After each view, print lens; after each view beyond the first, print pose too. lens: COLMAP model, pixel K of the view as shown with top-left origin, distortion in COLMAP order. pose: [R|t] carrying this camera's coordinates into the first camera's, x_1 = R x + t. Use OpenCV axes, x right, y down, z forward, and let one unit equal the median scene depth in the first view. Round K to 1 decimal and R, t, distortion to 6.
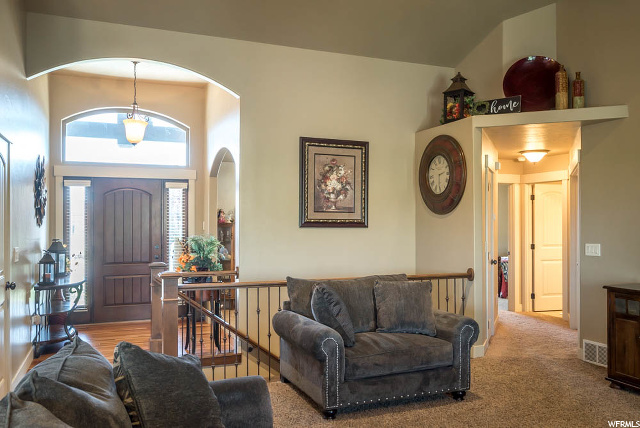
lens RADIAL K [[523.9, 0, 319.0], [0, 523.9, 222.1], [0, 0, 1]] dist [0.001940, 0.003125]
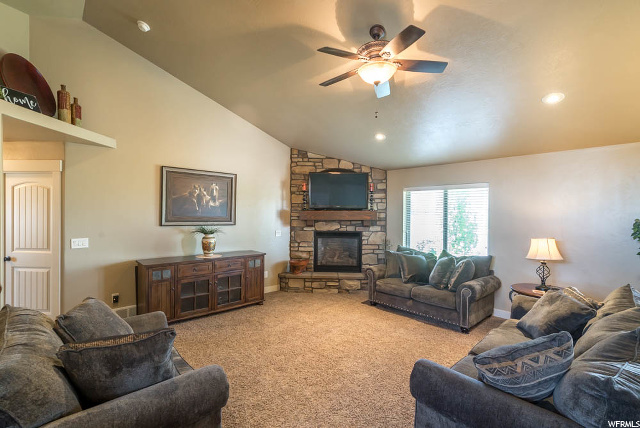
lens RADIAL K [[289.1, 0, 315.8], [0, 289.1, 213.7], [0, 0, 1]] dist [-0.001729, -0.000024]
pose [[-0.344496, -0.005727, 0.938770, -0.308201], [-0.012885, 0.999916, 0.001372, -0.024925], [-0.938699, -0.011624, -0.344541, 0.664149]]
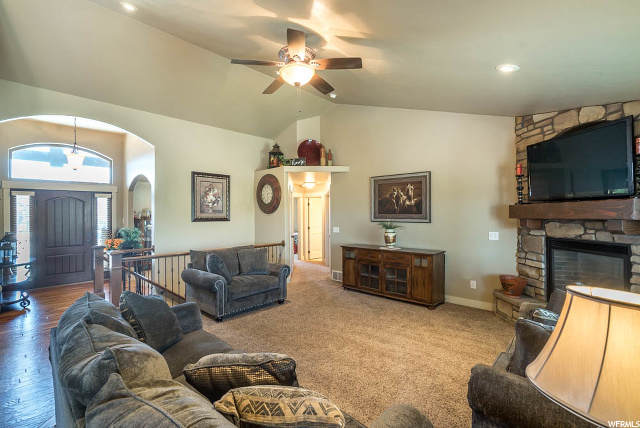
lens RADIAL K [[289.1, 0, 315.8], [0, 289.1, 213.7], [0, 0, 1]] dist [-0.001729, -0.000024]
pose [[0.910230, -0.005561, 0.414067, -0.061226], [0.005747, 0.999983, 0.000796, -0.016078], [-0.414064, 0.001655, 0.910246, -0.079477]]
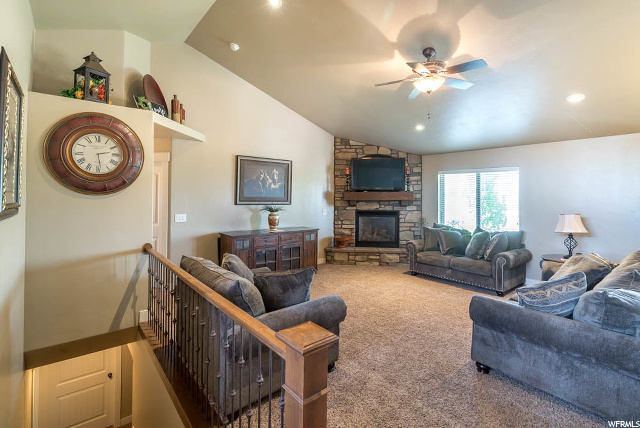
lens RADIAL K [[295.0, 0, 311.0], [0, 295.0, 190.6], [0, 0, 1]] dist [0.000753, 0.000403]
pose [[-0.283189, 0.011929, 0.958990, -0.421040], [-0.010400, 0.999826, -0.015508, -0.019440], [-0.959008, -0.014365, -0.283016, 0.823314]]
